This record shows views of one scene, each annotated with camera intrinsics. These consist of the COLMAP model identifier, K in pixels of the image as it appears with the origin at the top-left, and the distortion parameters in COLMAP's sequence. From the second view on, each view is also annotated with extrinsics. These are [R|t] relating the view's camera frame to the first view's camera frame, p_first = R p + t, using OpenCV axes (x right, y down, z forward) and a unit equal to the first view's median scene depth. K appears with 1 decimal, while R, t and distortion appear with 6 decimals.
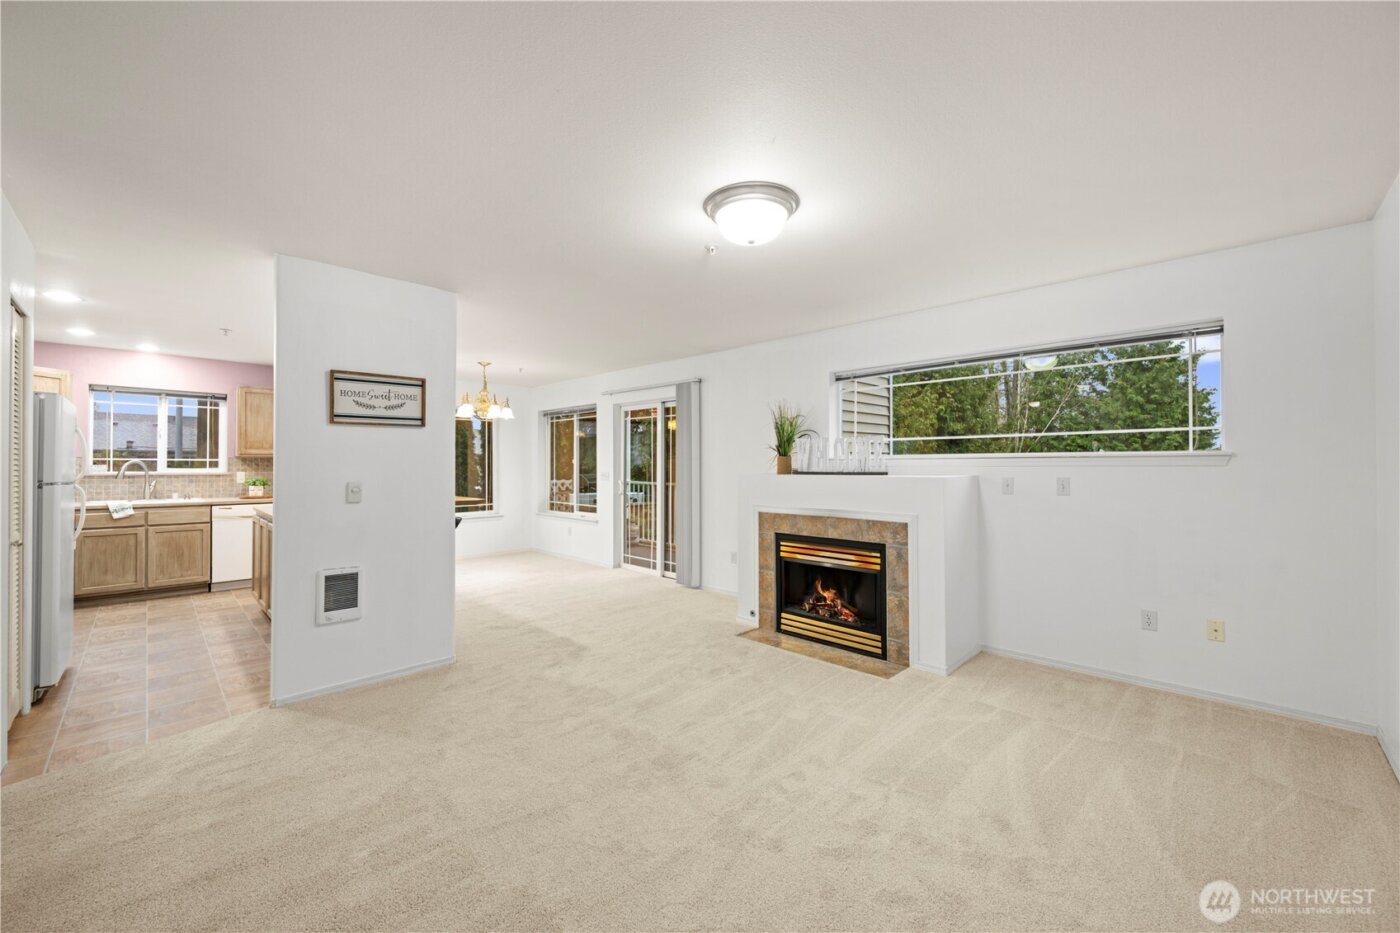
lens RADIAL K [[556.7, 0, 695.7], [0, 556.7, 459.3], [0, 0, 1]] dist [0.000177, -0.000545]
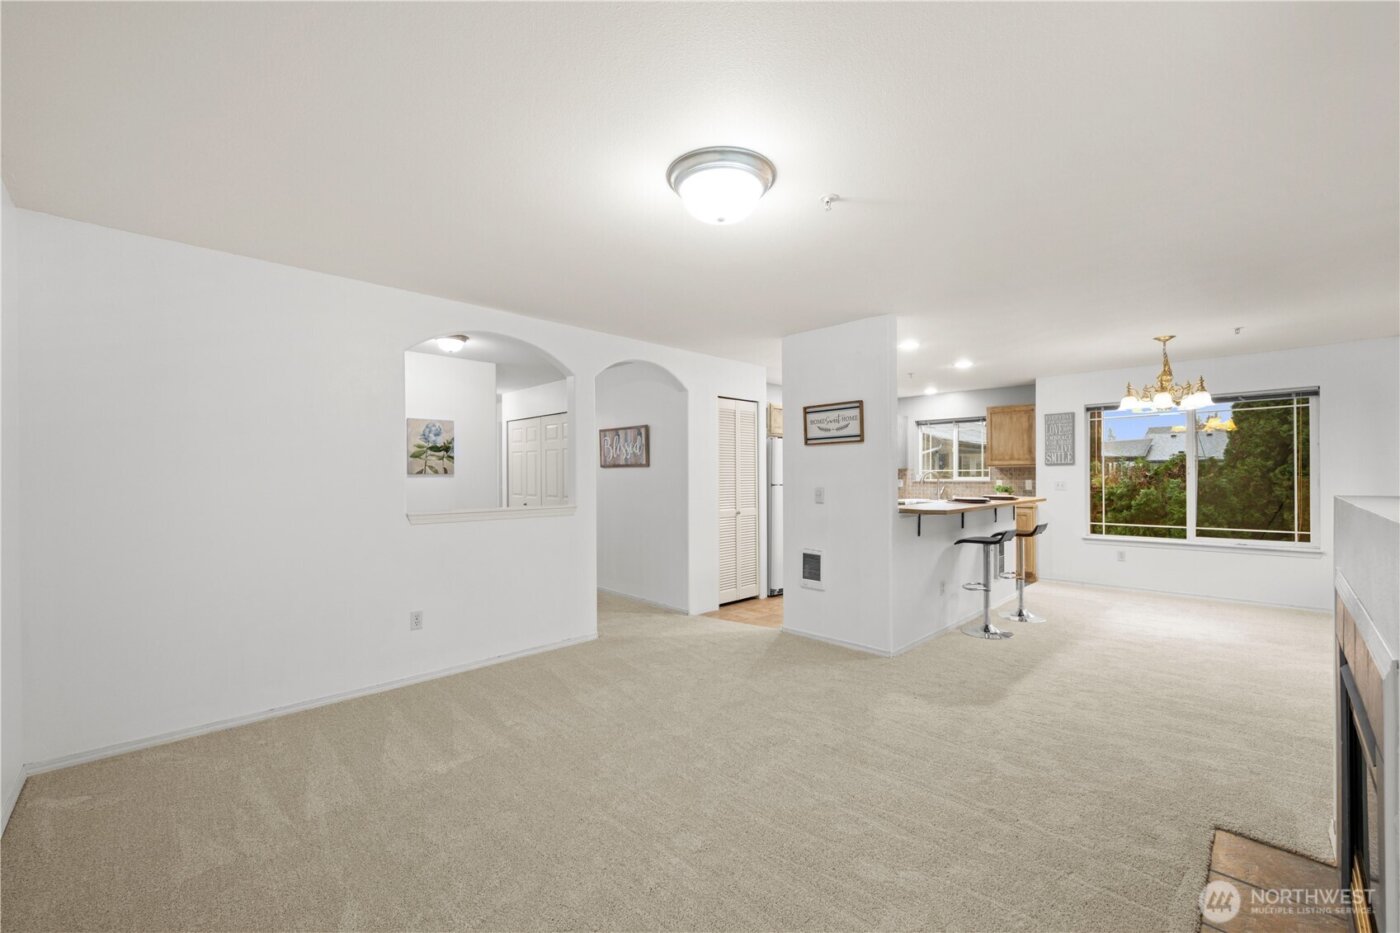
lens RADIAL K [[556.7, 0, 701.0], [0, 556.7, 478.9], [0, 0, 1]] dist [0.000177, -0.000545]
pose [[-0.011556, 0.006428, -0.999913, 0.539505], [0.013427, 0.999890, 0.006273, 0.005620], [0.999843, -0.013353, -0.011641, 0.542655]]
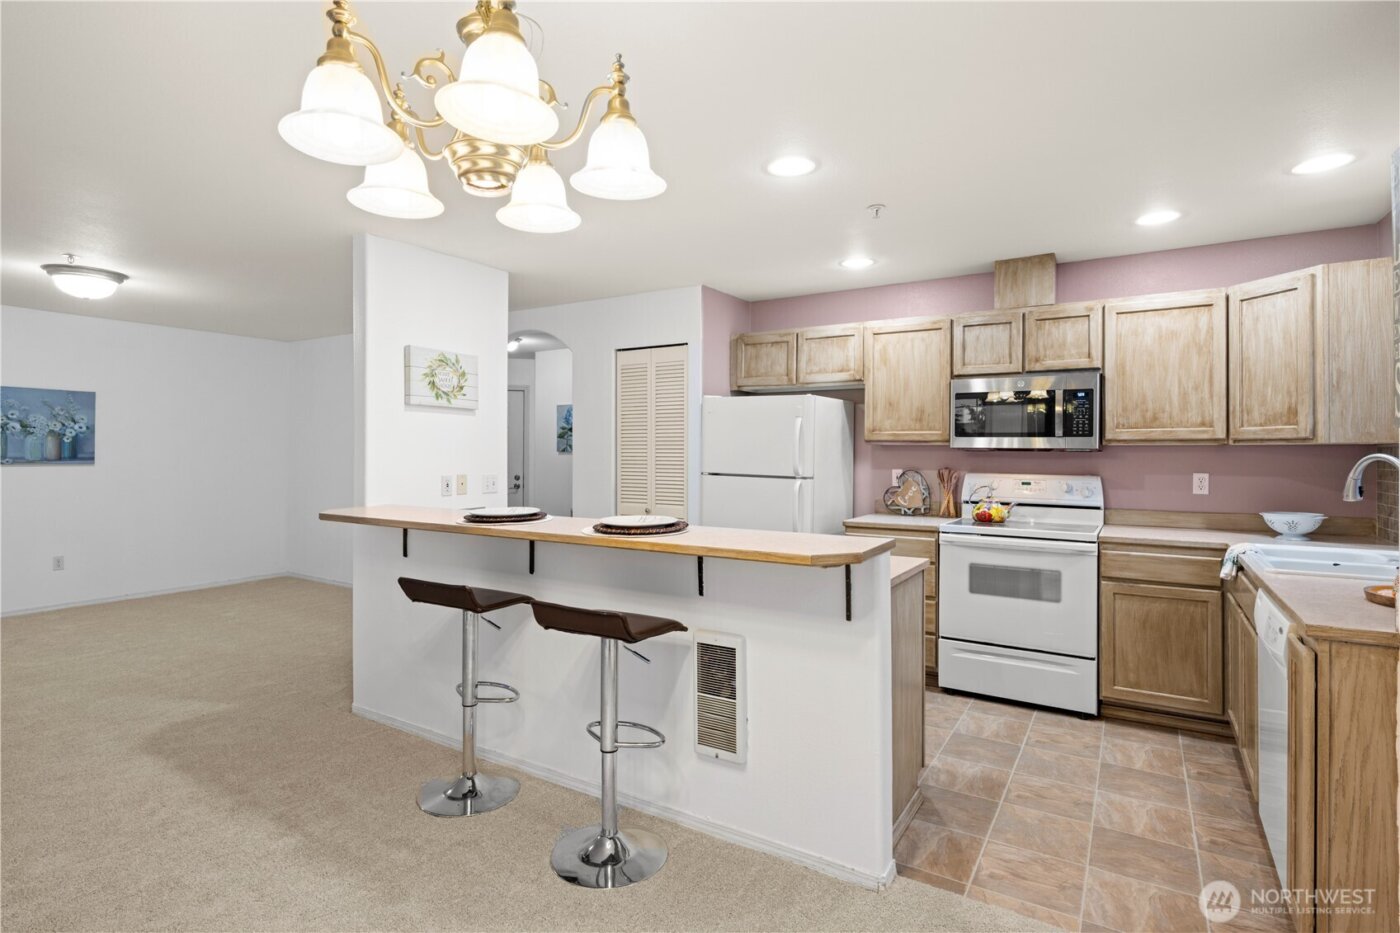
lens RADIAL K [[705.0, 0, 688.8], [0, 705.0, 448.7], [0, 0, 1]] dist [-0.005124, 0.000841]
pose [[-0.974627, -0.004709, -0.223785, -0.555697], [-0.002302, 0.999937, -0.011016, 0.006363], [0.223823, -0.010222, -0.974576, 1.726323]]
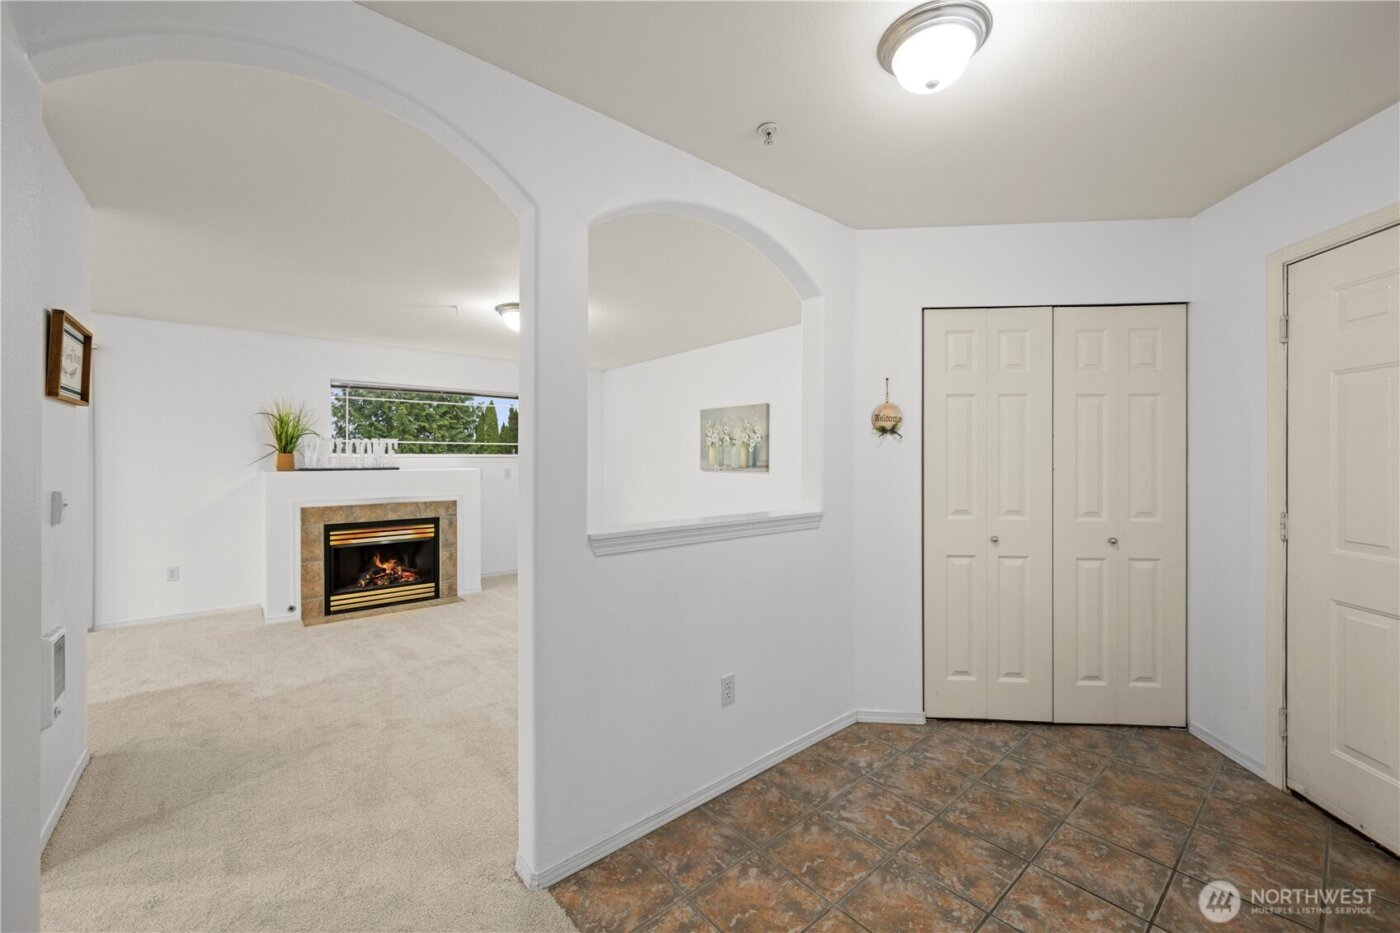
lens RADIAL K [[556.7, 0, 707.6], [0, 556.7, 459.9], [0, 0, 1]] dist [0.000177, -0.000545]
pose [[0.078580, 0.000261, 0.996908, -0.874516], [-0.006485, 0.999979, 0.000250, -0.000323], [-0.996887, -0.006485, 0.078580, 0.165243]]
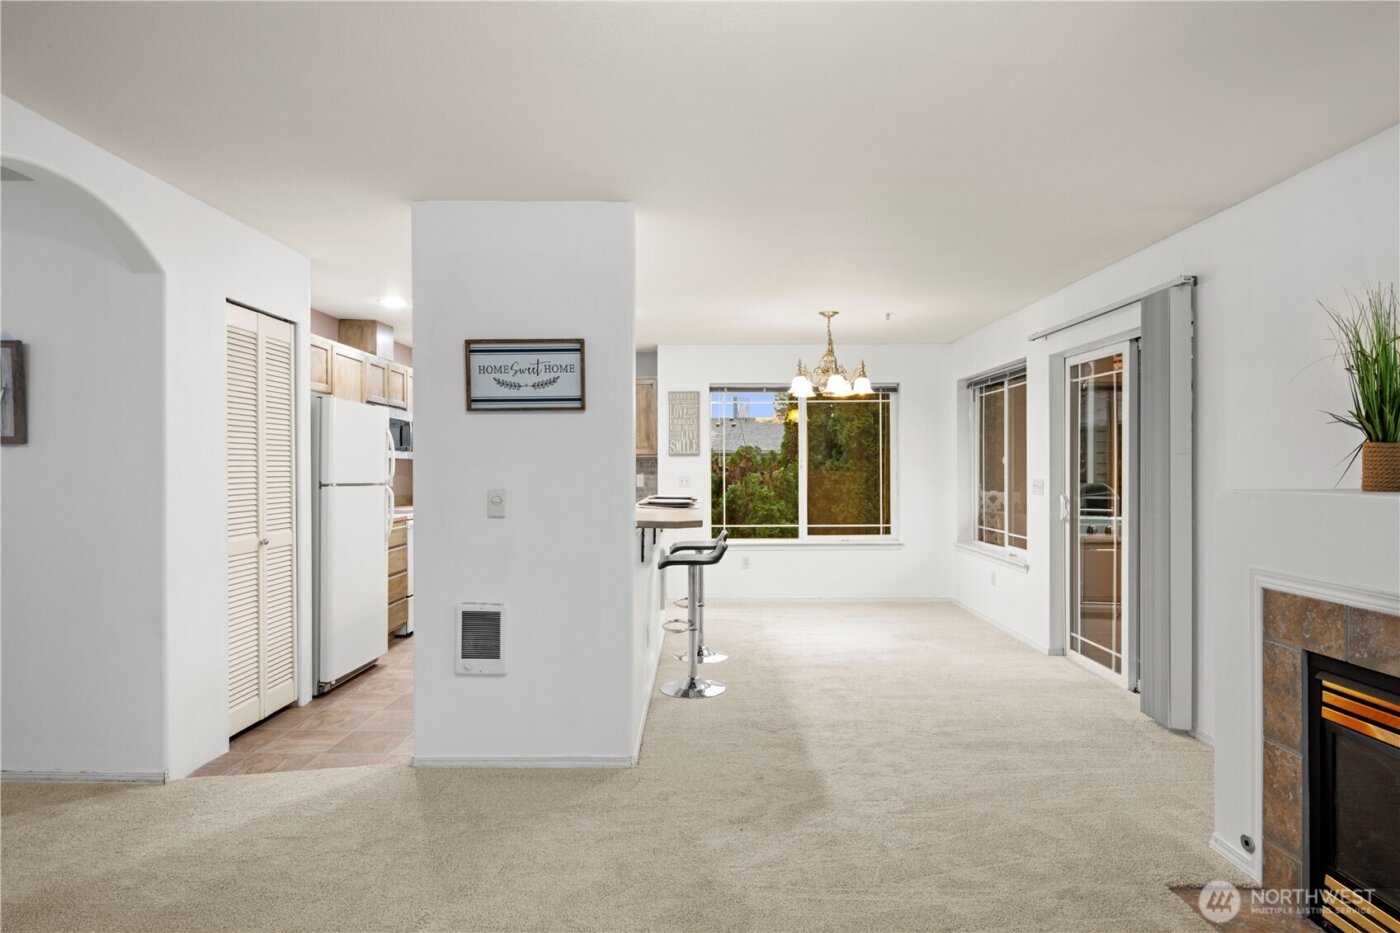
lens RADIAL K [[753.3, 0, 695.9], [0, 753.3, 471.7], [0, 0, 1]] dist [-0.002322, 0.000258]
pose [[0.703997, 0.004687, -0.710188, 0.209301], [0.006102, 0.999901, 0.012647, 0.004829], [0.710177, -0.013237, 0.703899, 0.359781]]
